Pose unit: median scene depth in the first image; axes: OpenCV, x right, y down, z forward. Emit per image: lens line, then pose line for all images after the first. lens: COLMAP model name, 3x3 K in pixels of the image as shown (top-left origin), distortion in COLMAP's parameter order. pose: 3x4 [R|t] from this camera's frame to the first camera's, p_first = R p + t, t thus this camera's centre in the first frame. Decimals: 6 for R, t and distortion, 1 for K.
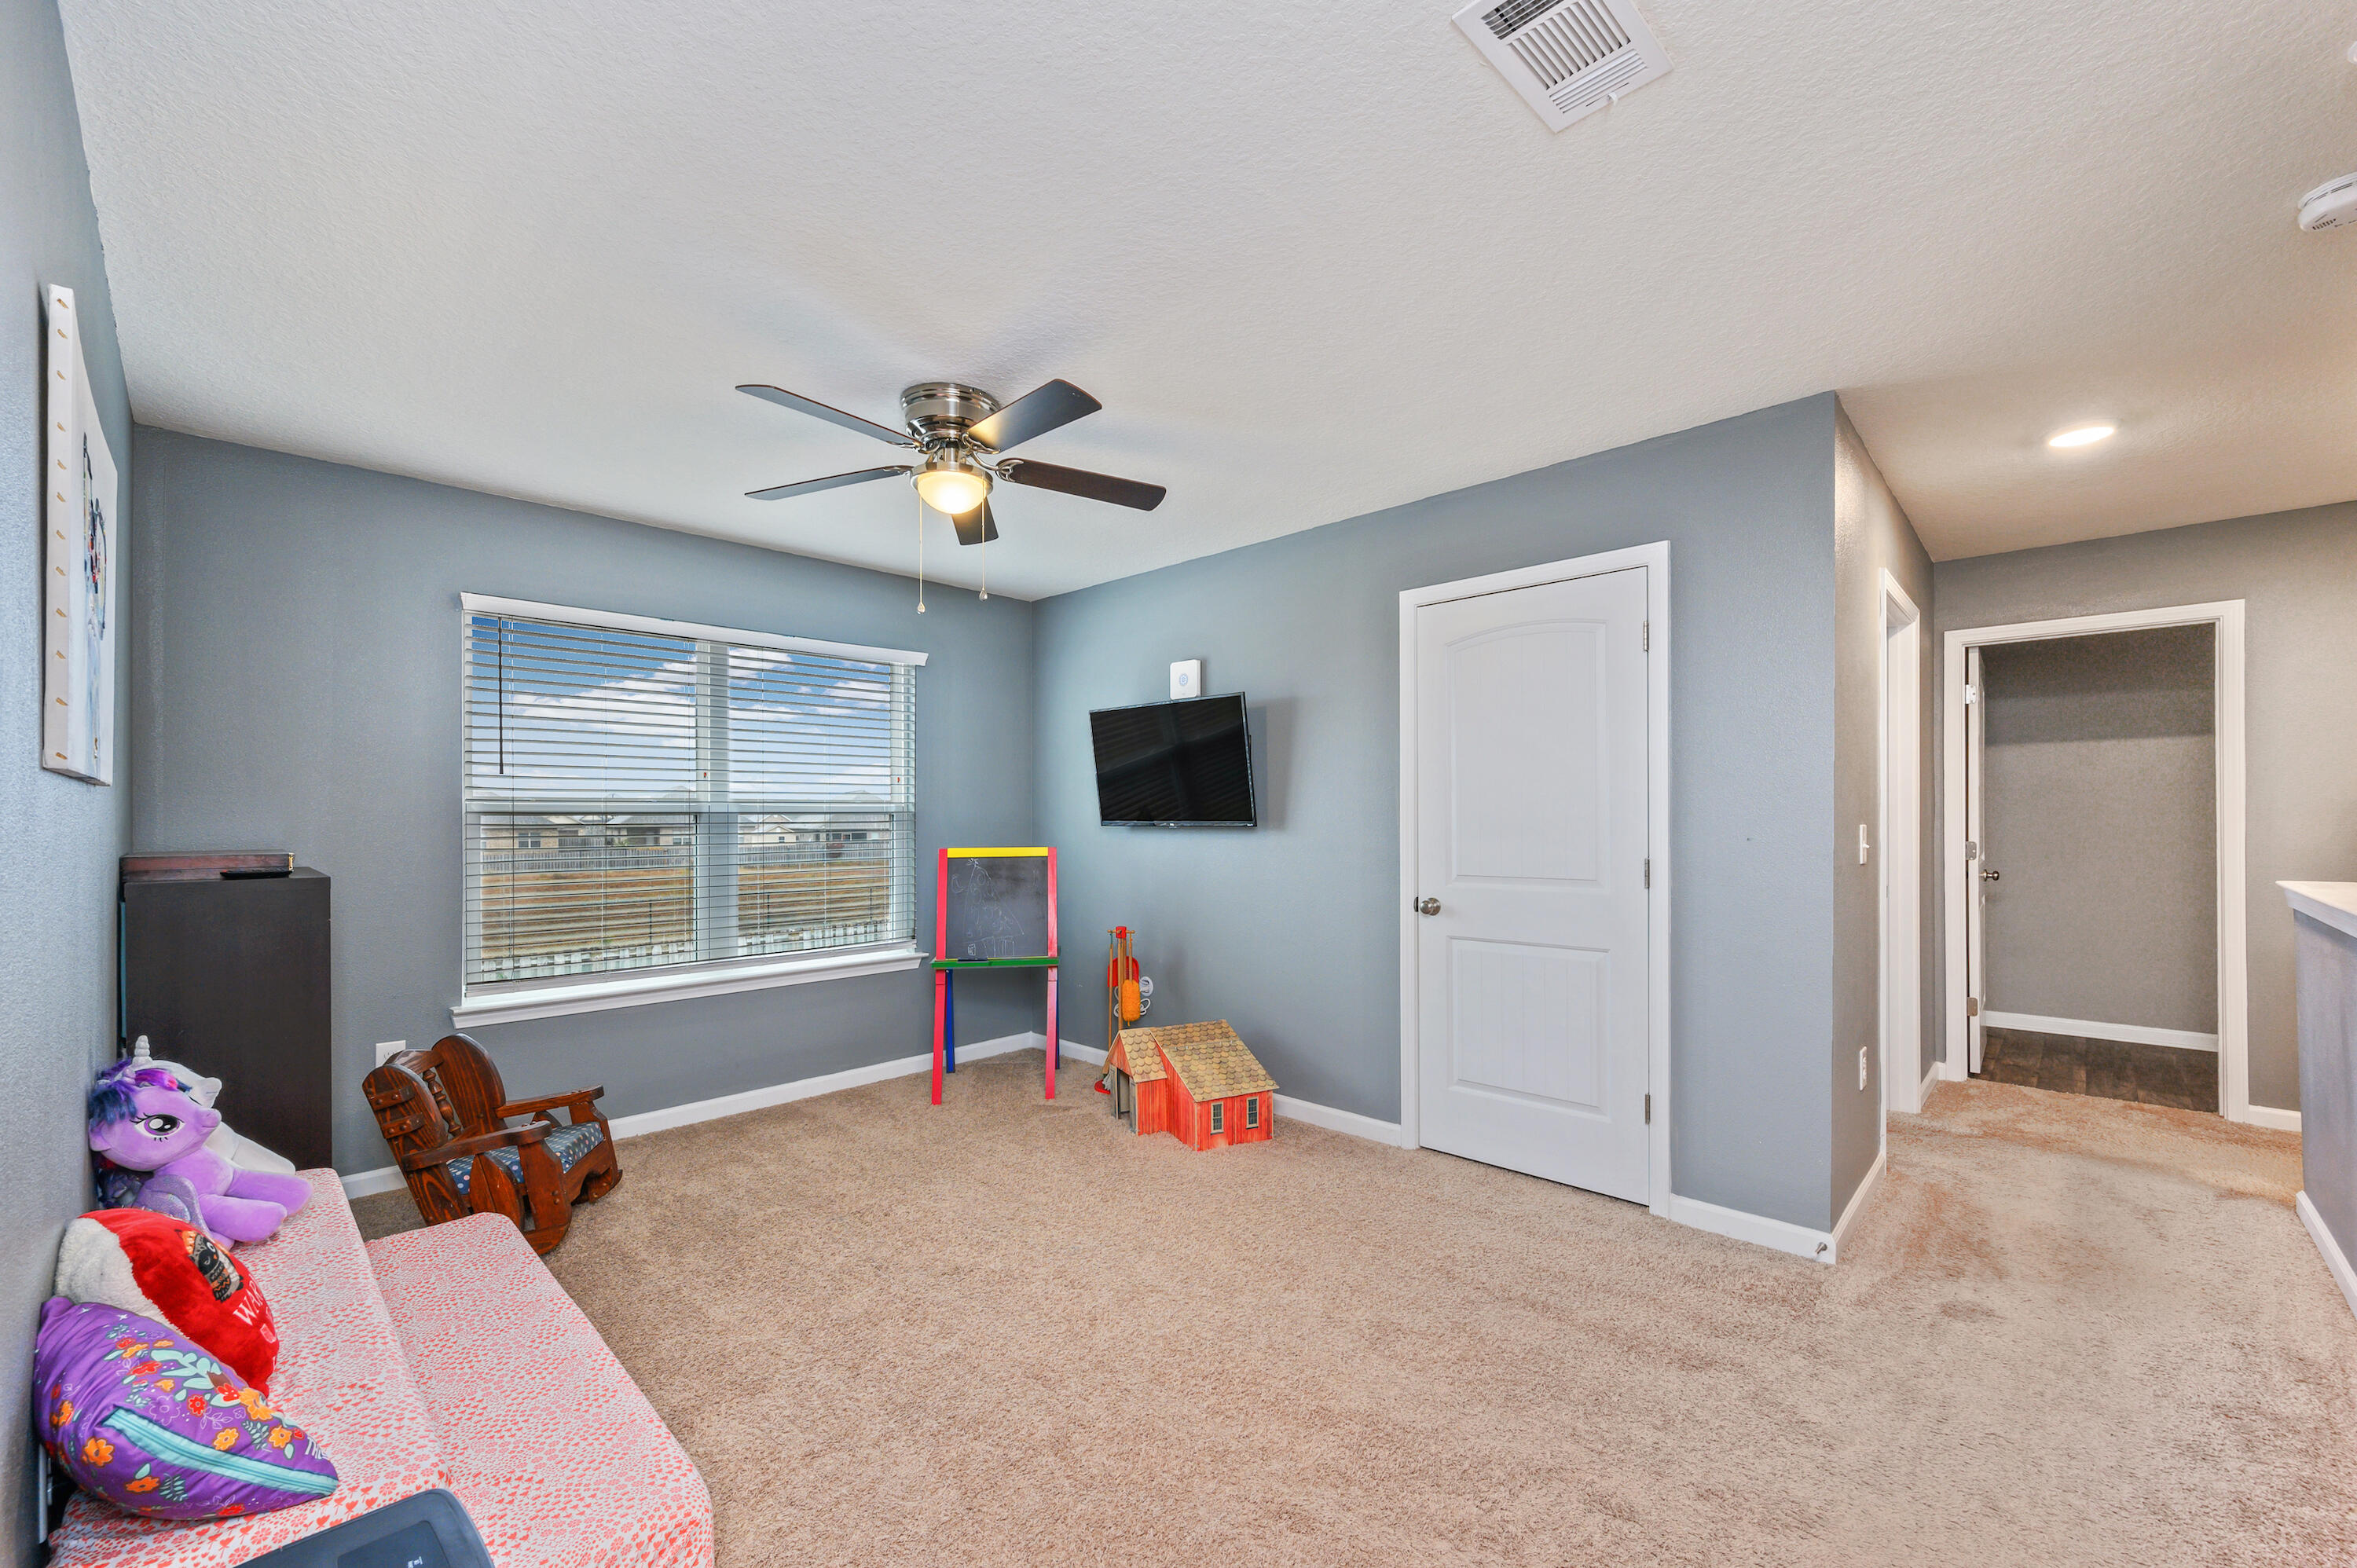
lens RADIAL K [[935.8, 0, 1182.4], [0, 935.8, 798.7], [0, 0, 1]] dist [-0.002253, 0.000678]
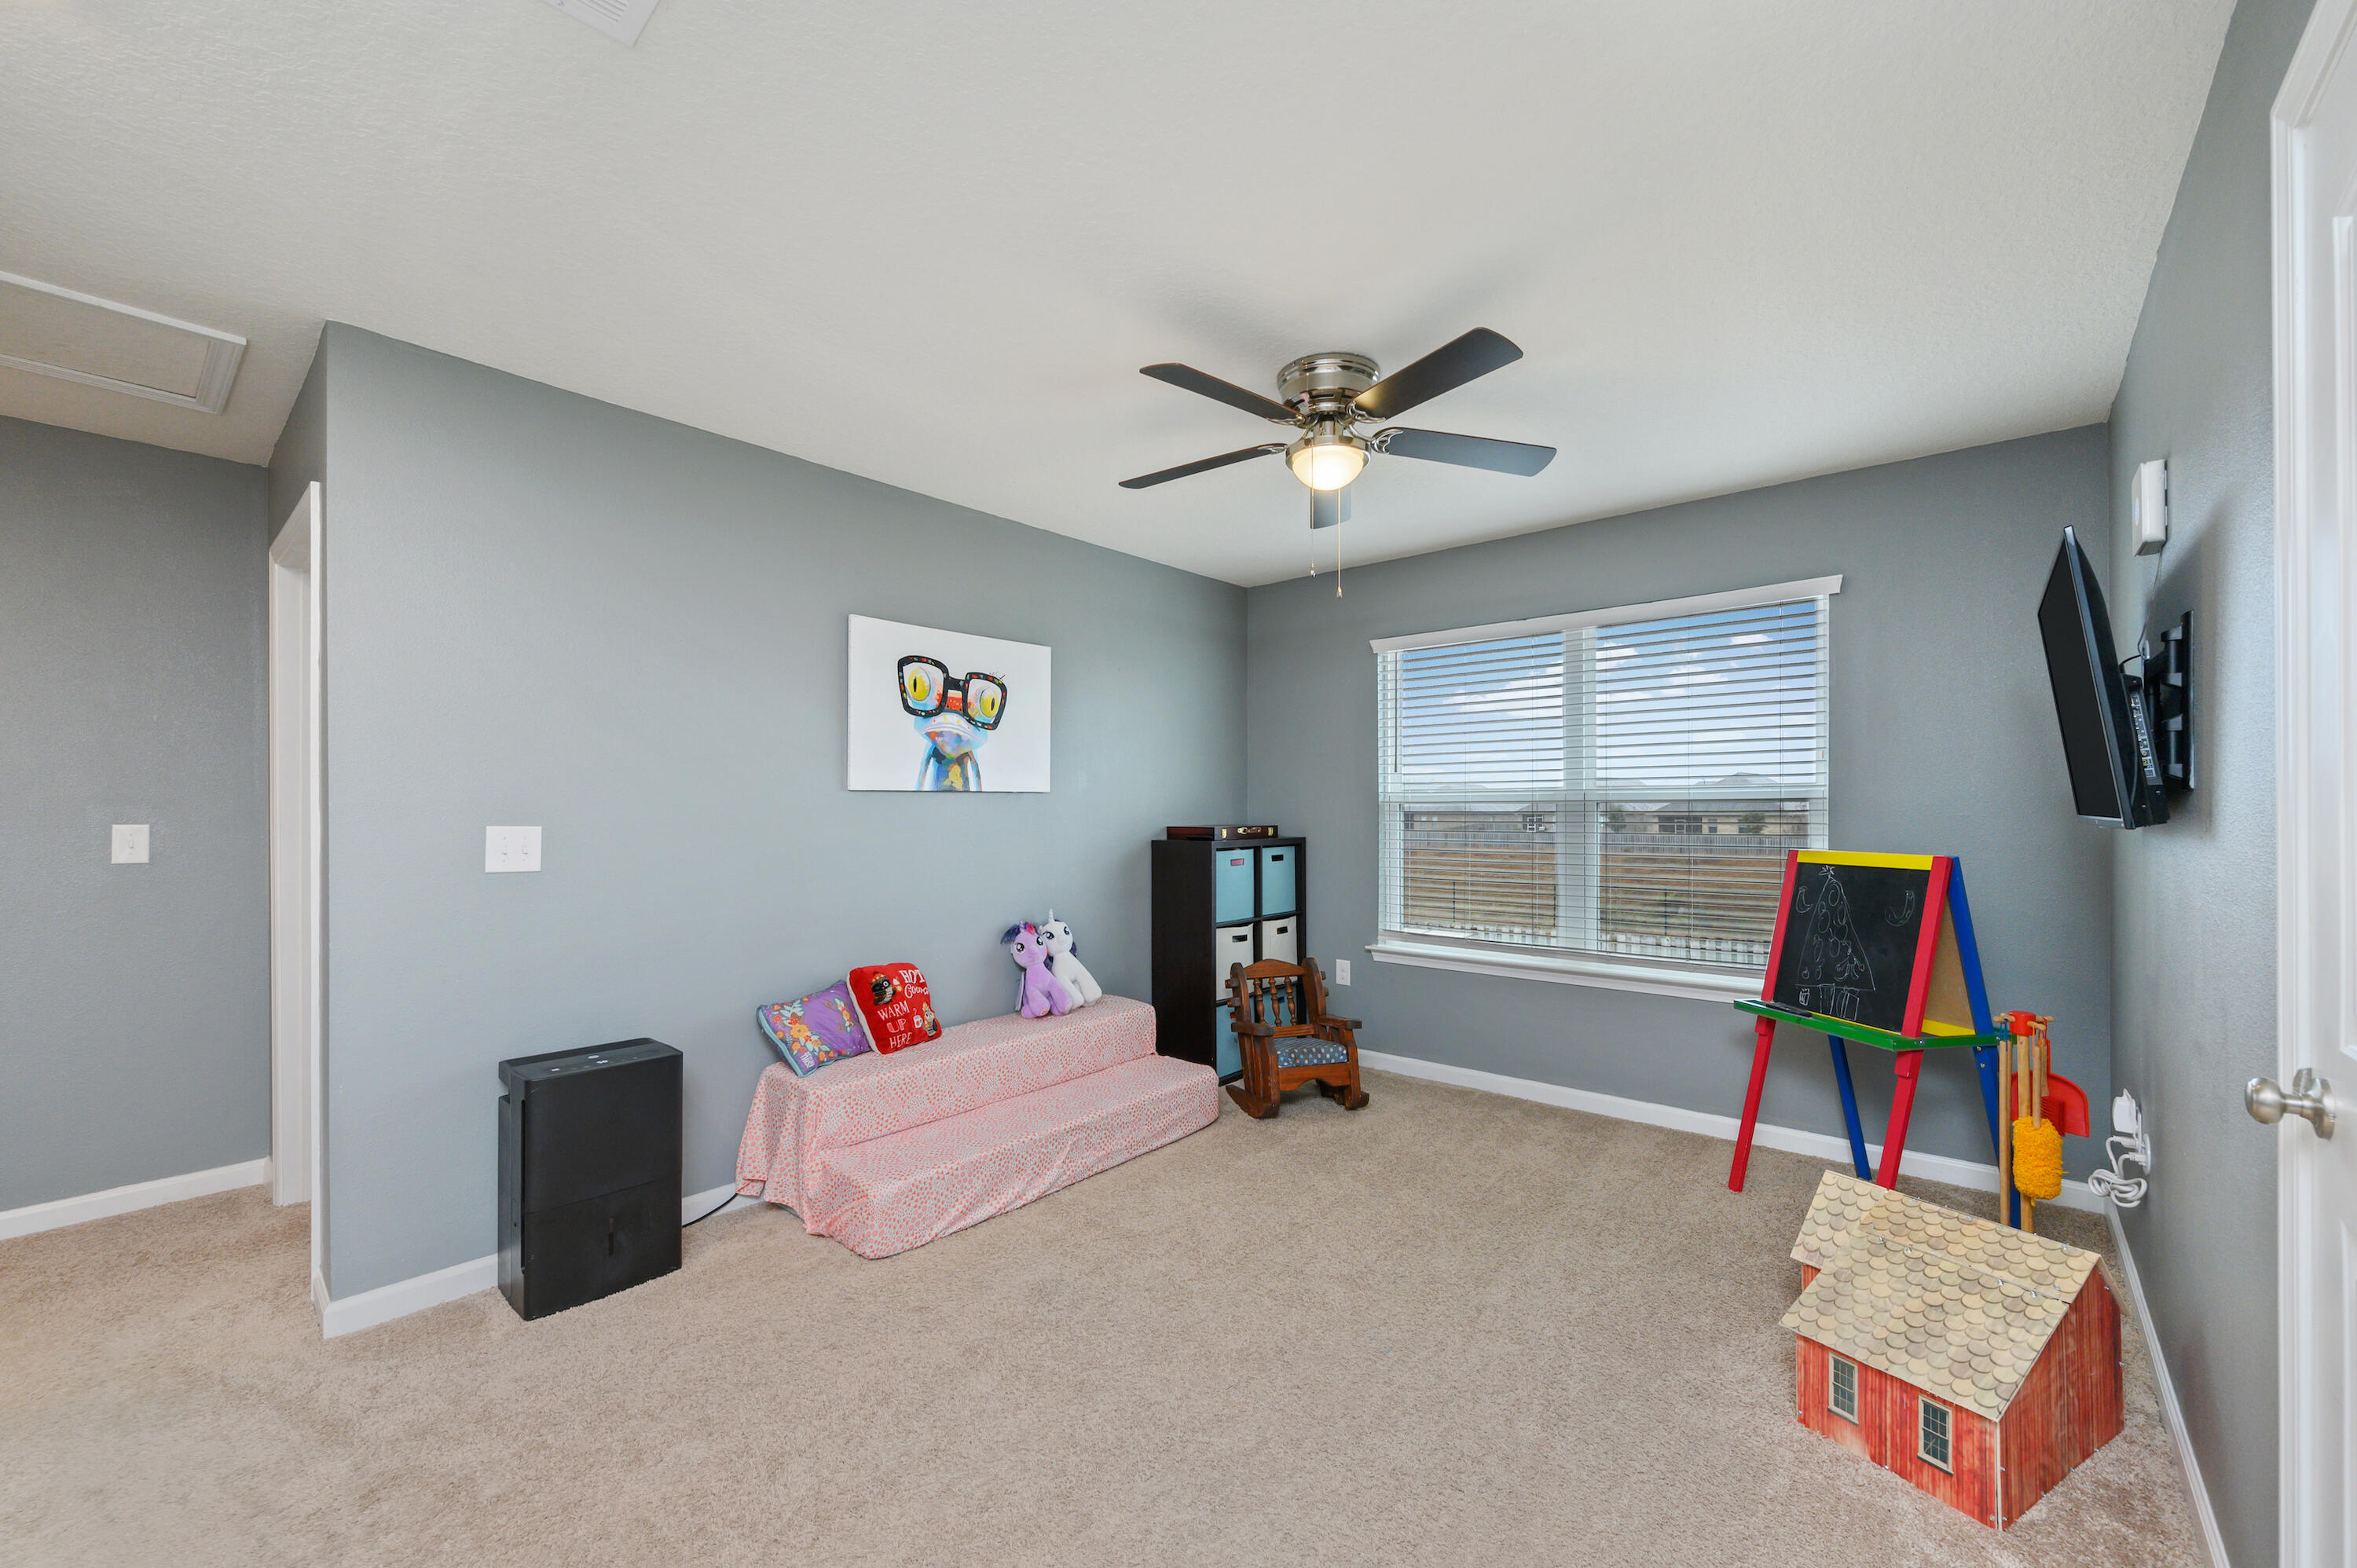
lens RADIAL K [[935.8, 0, 1182.4], [0, 935.8, 798.7], [0, 0, 1]] dist [-0.002253, 0.000678]
pose [[0.046619, -0.008268, -0.998879, 0.534822], [0.019540, 0.999782, -0.007364, 0.012850], [0.998722, -0.019175, 0.046770, 0.613625]]
